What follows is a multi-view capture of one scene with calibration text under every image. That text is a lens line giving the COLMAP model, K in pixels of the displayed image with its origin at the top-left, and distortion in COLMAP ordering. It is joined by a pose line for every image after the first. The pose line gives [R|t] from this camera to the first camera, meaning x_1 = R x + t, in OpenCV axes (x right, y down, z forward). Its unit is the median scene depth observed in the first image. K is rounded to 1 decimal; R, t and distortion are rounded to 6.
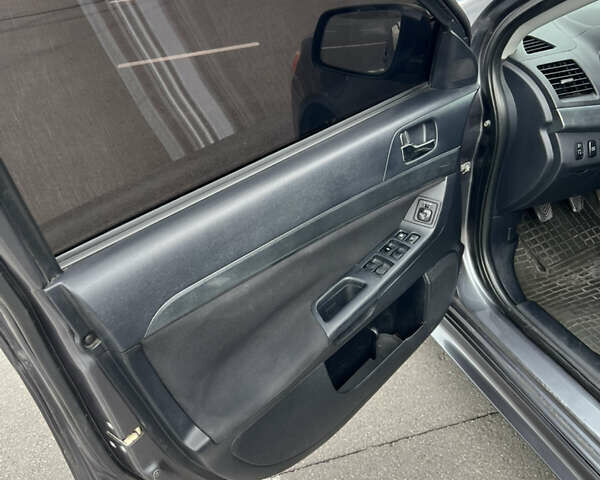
lens RADIAL K [[621.8, 0, 300.0], [0, 621.8, 240.0], [0, 0, 1]] dist [0.013704, 0.022751]
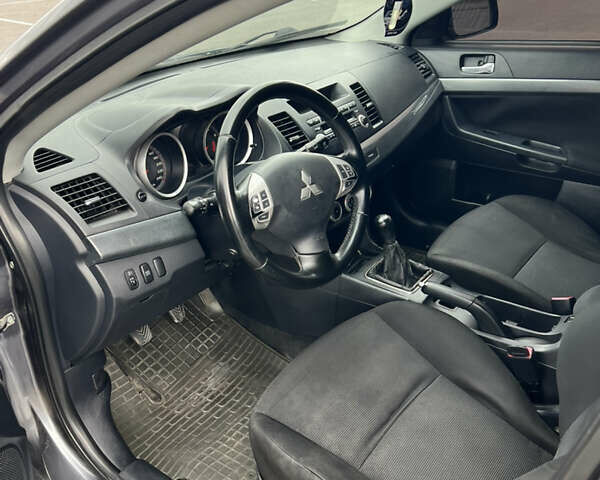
lens RADIAL K [[621.8, 0, 300.0], [0, 621.8, 240.0], [0, 0, 1]] dist [0.013704, 0.022751]
pose [[0.840946, -0.190639, 0.506425, 0.227540], [0.254550, 0.965238, -0.059339, -0.087019], [-0.477508, 0.178811, 0.860240, 0.187260]]
